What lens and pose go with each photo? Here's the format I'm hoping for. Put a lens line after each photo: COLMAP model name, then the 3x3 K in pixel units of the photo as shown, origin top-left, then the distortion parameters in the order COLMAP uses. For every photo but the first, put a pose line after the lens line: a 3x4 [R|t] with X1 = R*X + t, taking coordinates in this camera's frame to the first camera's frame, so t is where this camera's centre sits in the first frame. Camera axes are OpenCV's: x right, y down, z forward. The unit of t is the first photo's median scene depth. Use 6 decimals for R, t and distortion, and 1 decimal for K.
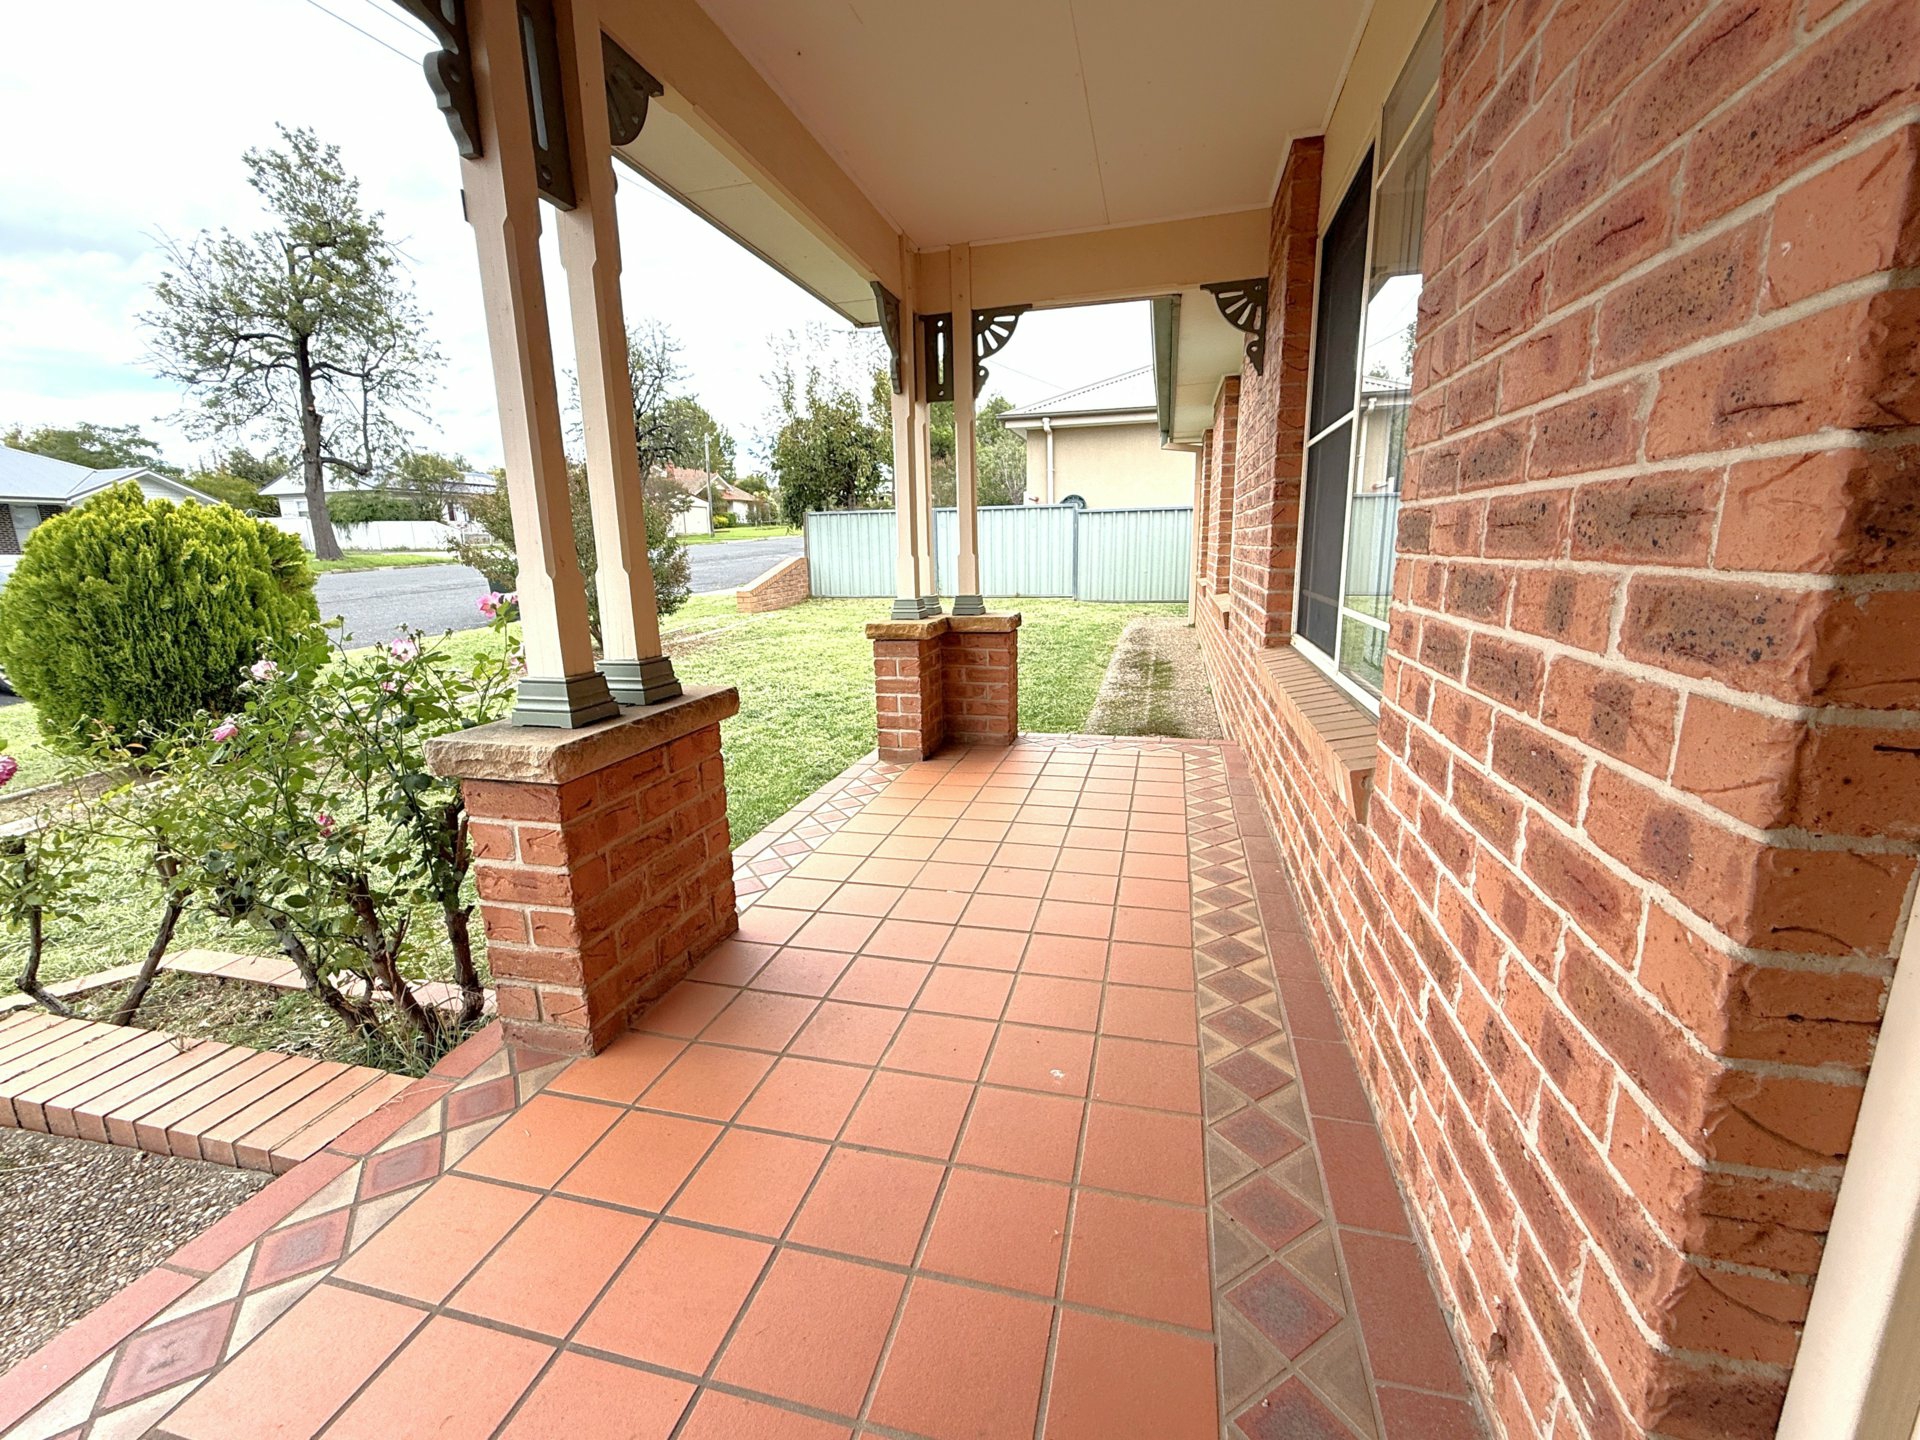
lens RADIAL K [[798.9, 0, 949.7], [0, 798.9, 717.3], [0, 0, 1]] dist [0.000437, -0.000567]
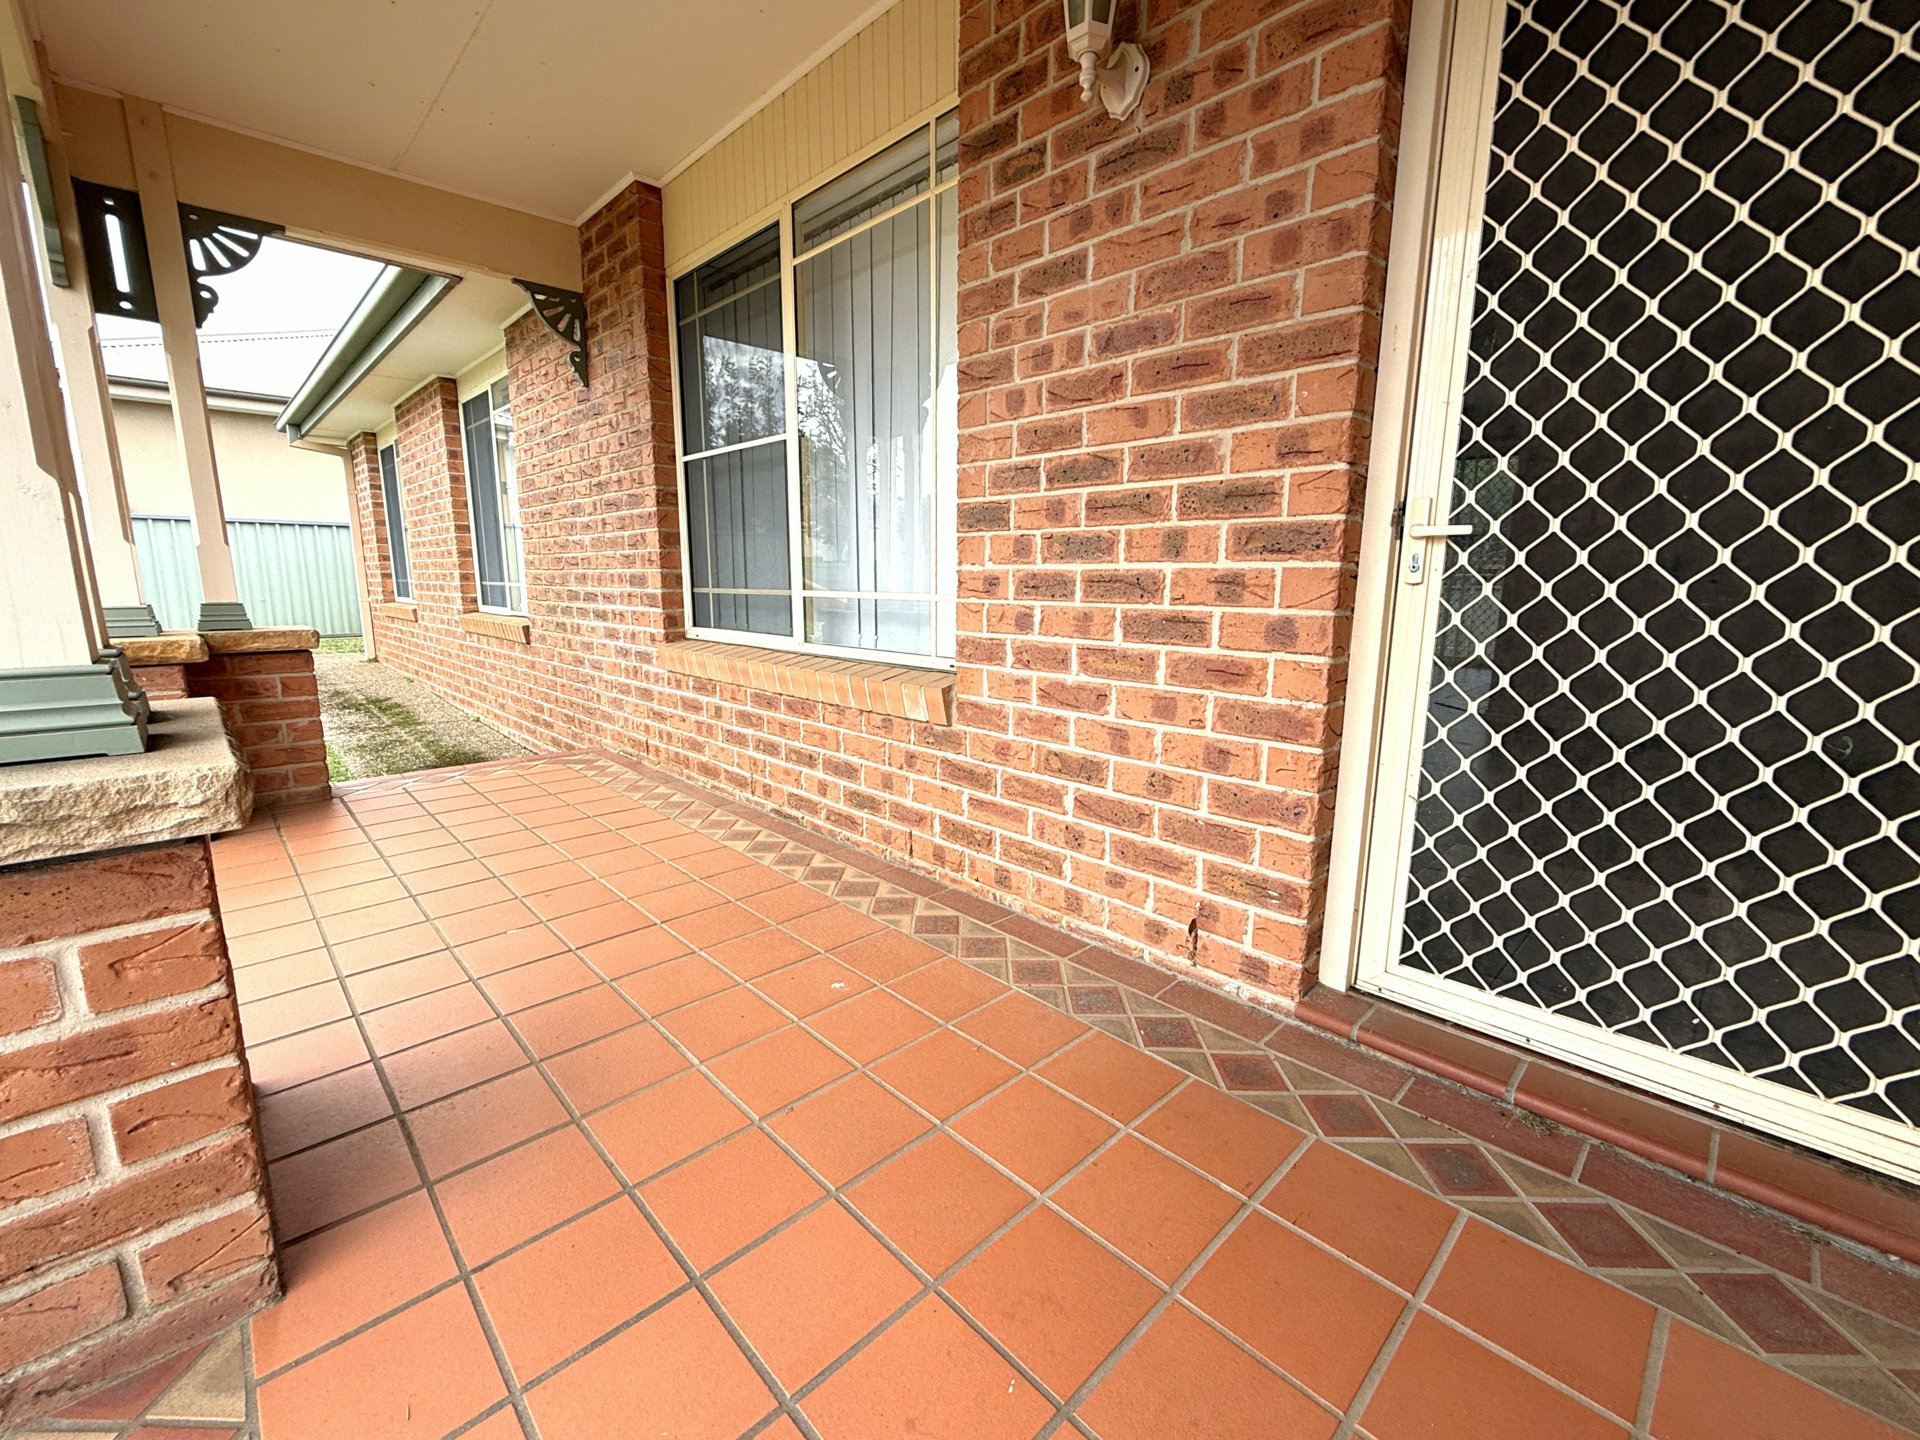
lens RADIAL K [[798.9, 0, 956.5], [0, 798.9, 717.1], [0, 0, 1]] dist [0.000437, -0.000567]
pose [[0.520779, -0.121871, 0.844948, -0.380403], [0.161568, 0.985941, 0.042625, 0.034373], [-0.838263, 0.114318, 0.533148, 0.132041]]
